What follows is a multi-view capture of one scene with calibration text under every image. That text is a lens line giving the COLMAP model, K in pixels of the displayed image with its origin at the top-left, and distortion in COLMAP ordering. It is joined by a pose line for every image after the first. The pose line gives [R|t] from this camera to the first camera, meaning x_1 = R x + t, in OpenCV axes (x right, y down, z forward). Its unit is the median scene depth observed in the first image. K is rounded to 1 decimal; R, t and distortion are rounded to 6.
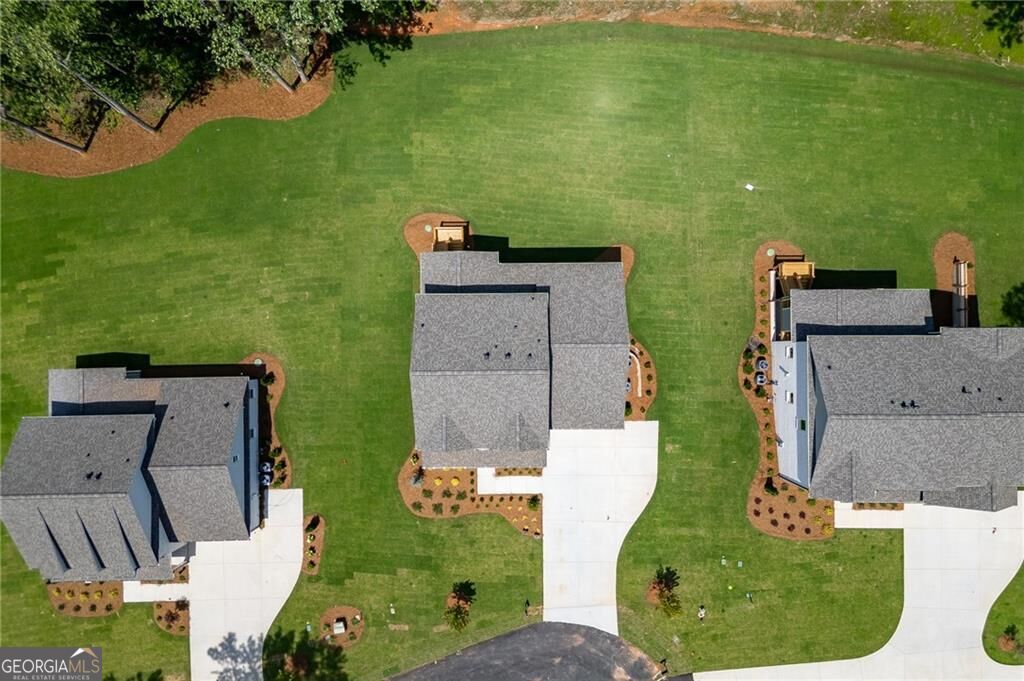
lens RADIAL K [[721.8, 0, 512.5], [0, 721.8, 341.6], [0, 0, 1]] dist [0.081689, -0.085767]
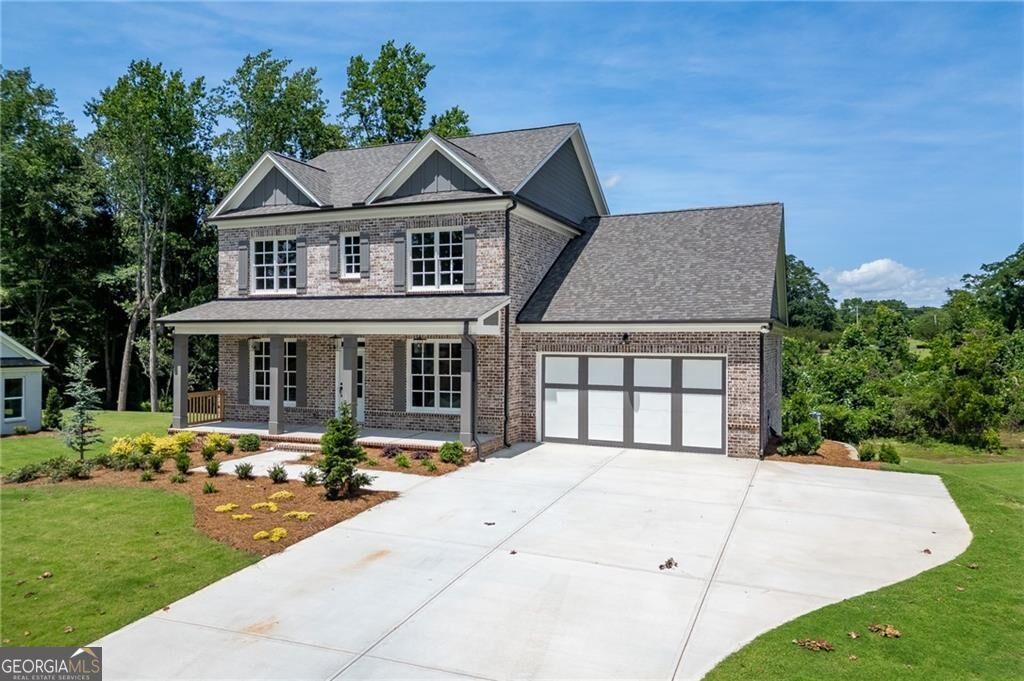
lens RADIAL K [[721.8, 0, 512.5], [0, 721.8, 341.6], [0, 0, 1]] dist [0.081689, -0.085767]
pose [[0.920604, 0.013691, -0.390258, 0.161209], [-0.390444, 0.015571, -0.920495, 0.403512], [-0.006526, 0.999785, 0.019680, 0.937325]]
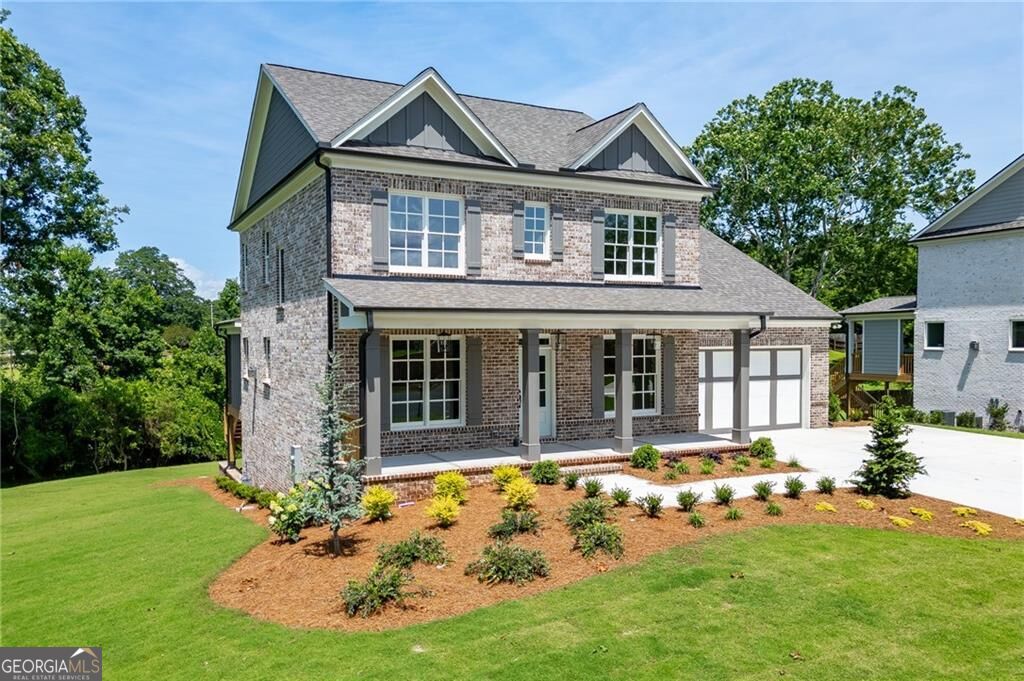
lens RADIAL K [[761.8, 0, 478.8], [0, 761.8, 361.2], [0, 0, 1]] dist [0.105207, -0.160207]
pose [[0.899800, -0.008832, 0.436213, -0.179029], [0.436218, 0.037833, -0.899045, 0.372005], [-0.008563, 0.999245, 0.037894, 0.942269]]
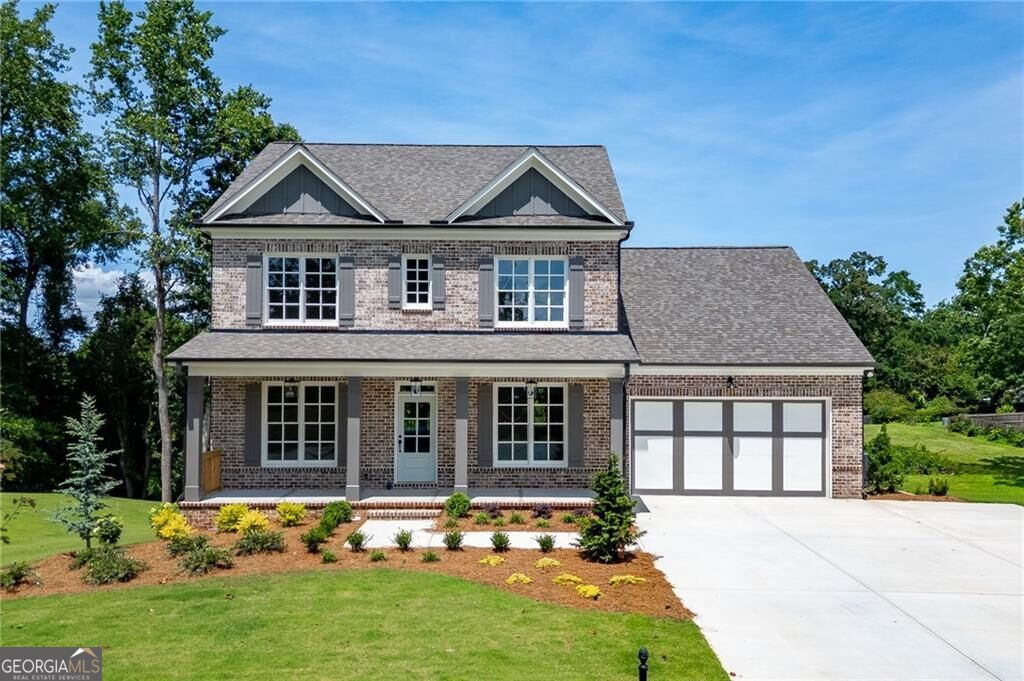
lens RADIAL K [[875.4, 0, 518.9], [0, 875.4, 367.8], [0, 0, 1]] dist [0.109355, -0.188789]
pose [[0.999920, 0.012474, -0.001921, 0.003139], [-0.001903, -0.001486, -0.999997, 0.460827], [-0.012477, 0.999921, -0.001462, 0.937661]]
